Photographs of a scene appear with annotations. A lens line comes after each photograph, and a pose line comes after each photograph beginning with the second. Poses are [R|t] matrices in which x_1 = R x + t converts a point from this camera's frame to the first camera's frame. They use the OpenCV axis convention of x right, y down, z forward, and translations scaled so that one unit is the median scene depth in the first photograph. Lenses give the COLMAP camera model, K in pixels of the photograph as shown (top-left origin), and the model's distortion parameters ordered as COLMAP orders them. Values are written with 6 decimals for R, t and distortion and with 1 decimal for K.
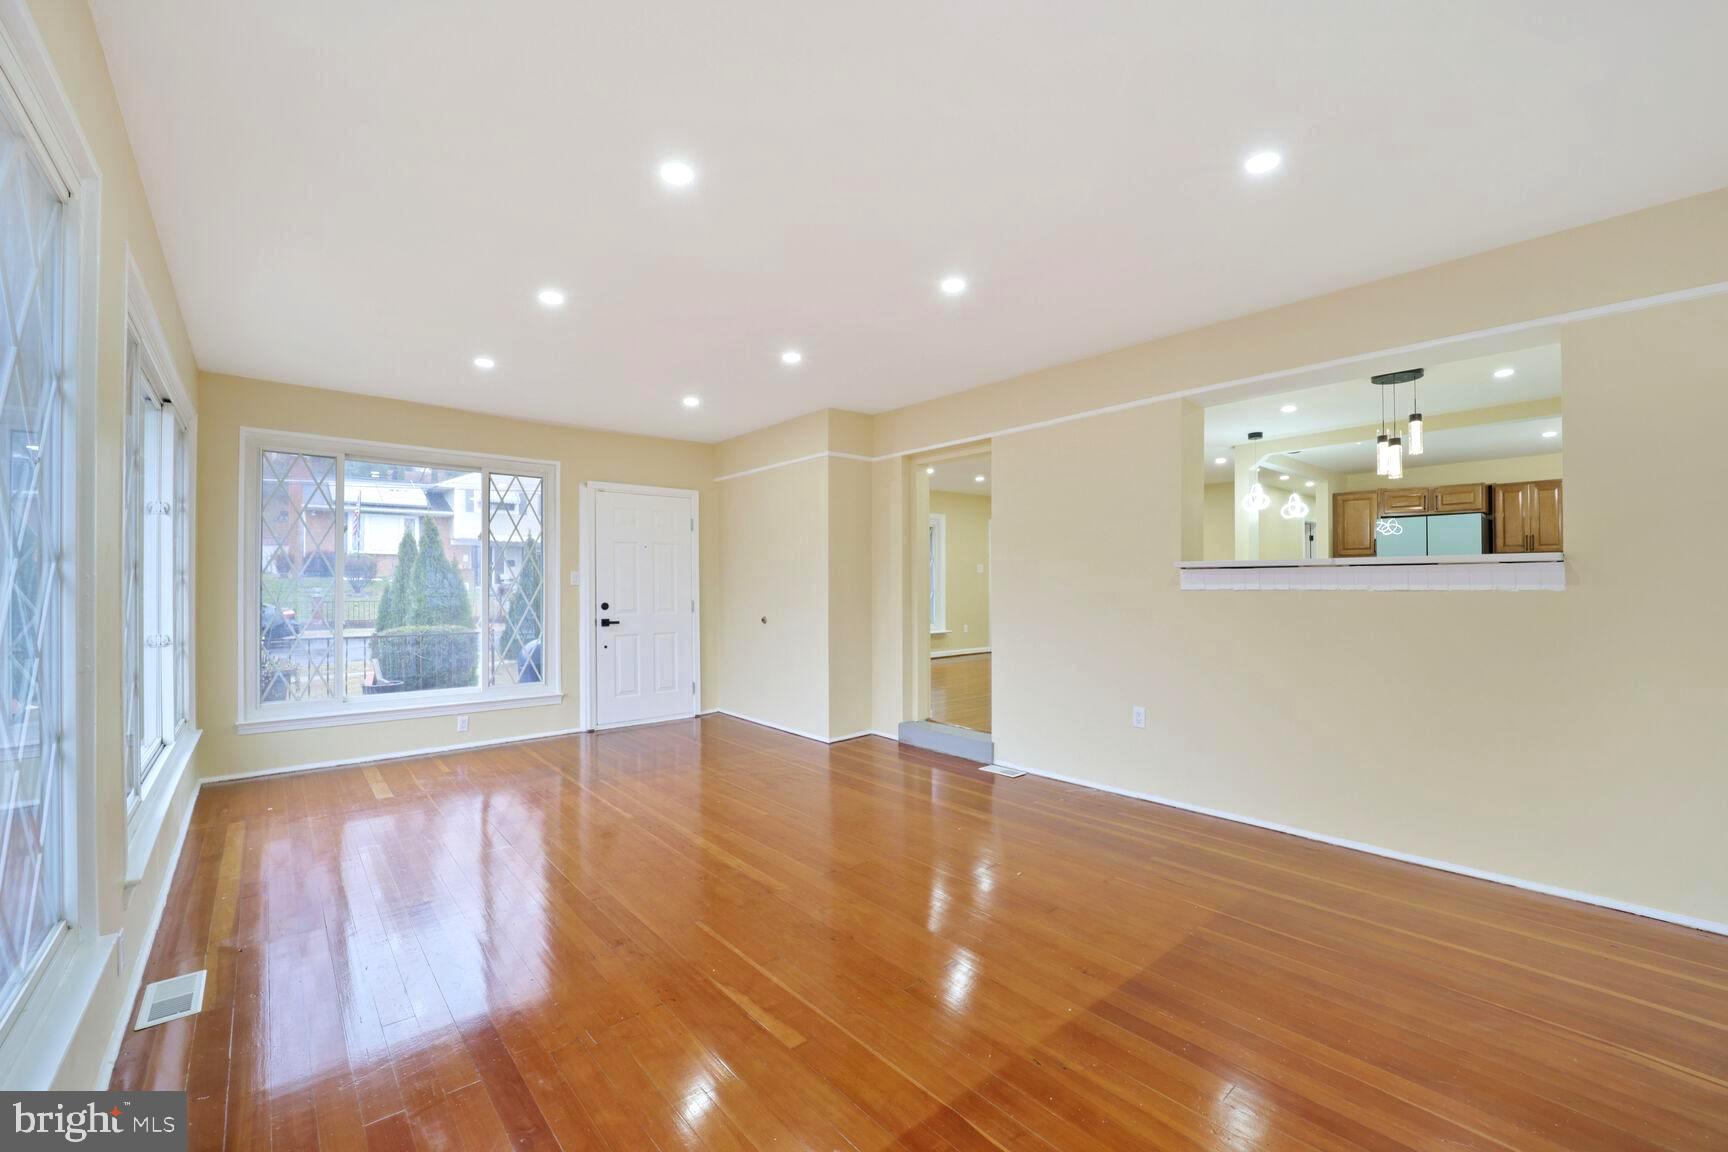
lens RADIAL K [[698.8, 0, 858.2], [0, 698.8, 581.7], [0, 0, 1]] dist [-0.002027, -0.010671]
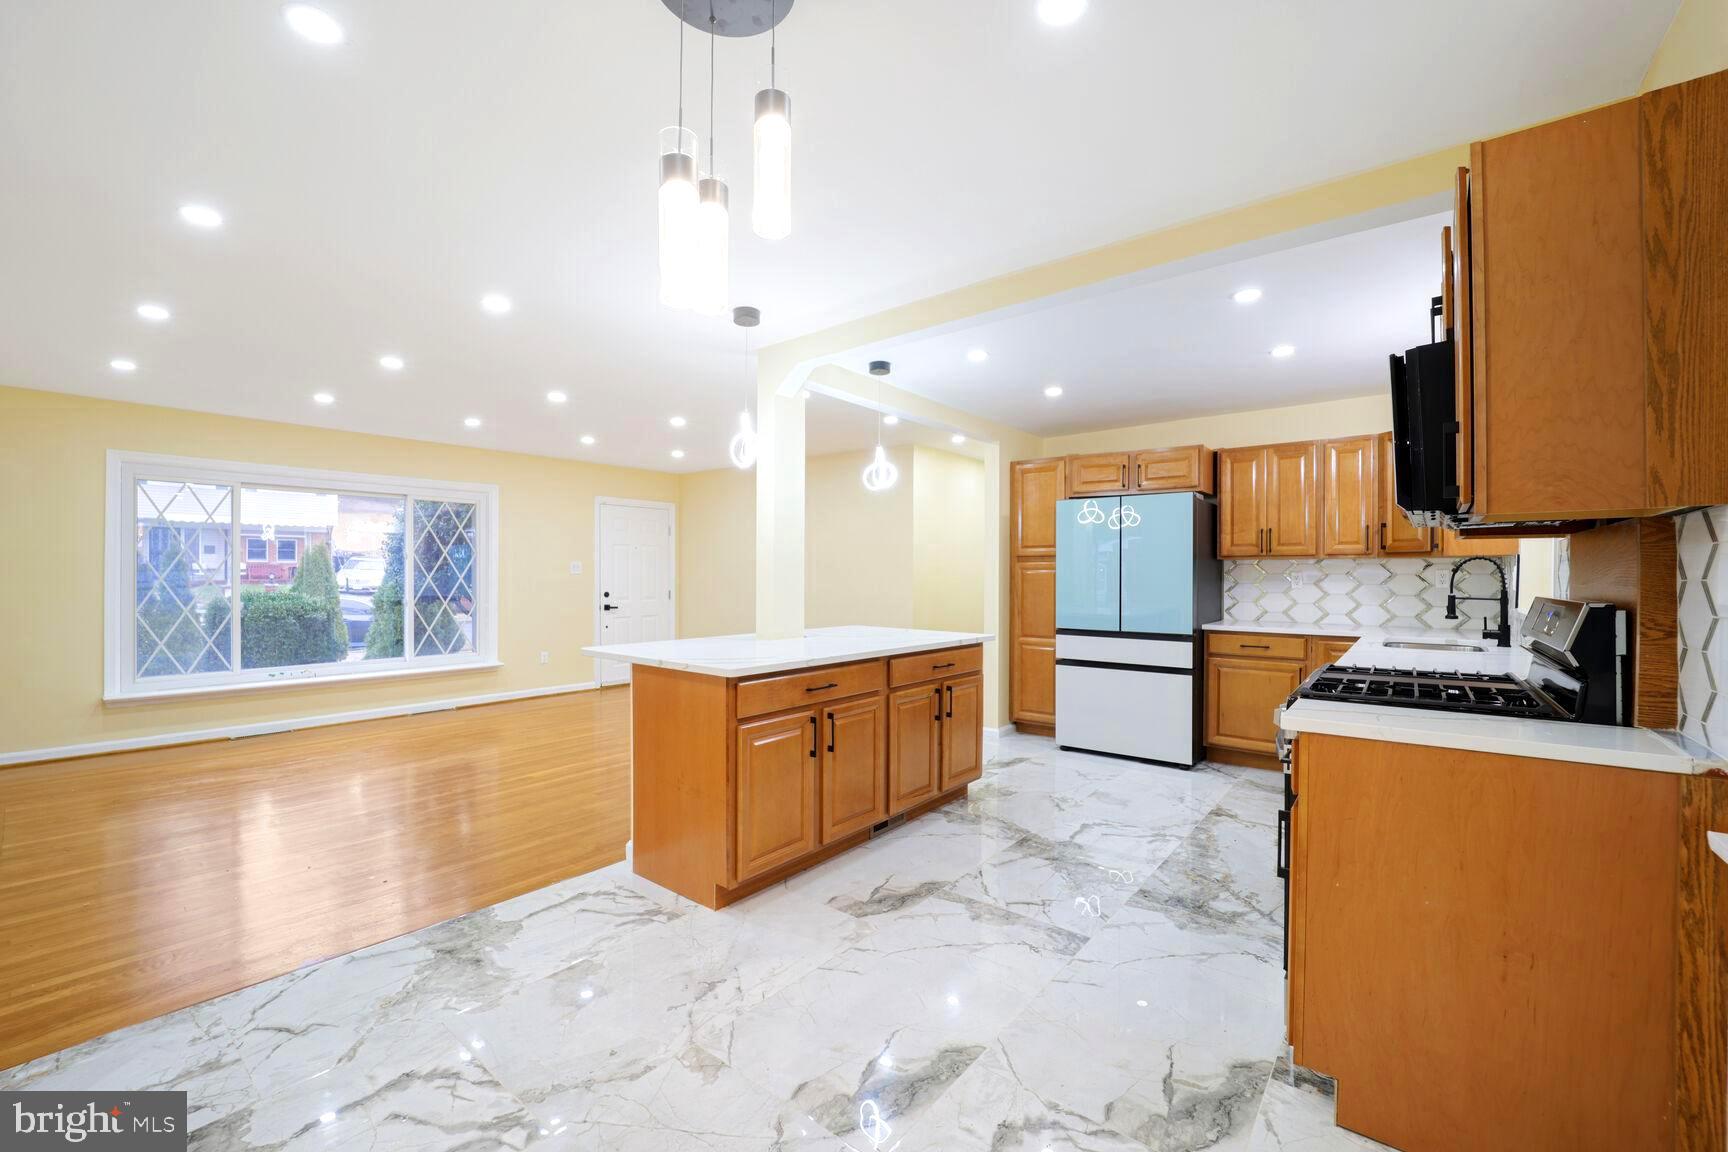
lens RADIAL K [[701.5, 0, 864.0], [0, 701.5, 576.0], [0, 0, 1]] dist [-0.021101, 0.000090]
pose [[0.983069, 0.009071, 0.183013, 0.484183], [-0.009515, 0.999954, 0.001548, -0.021532], [-0.182991, -0.003263, 0.983109, 0.430290]]
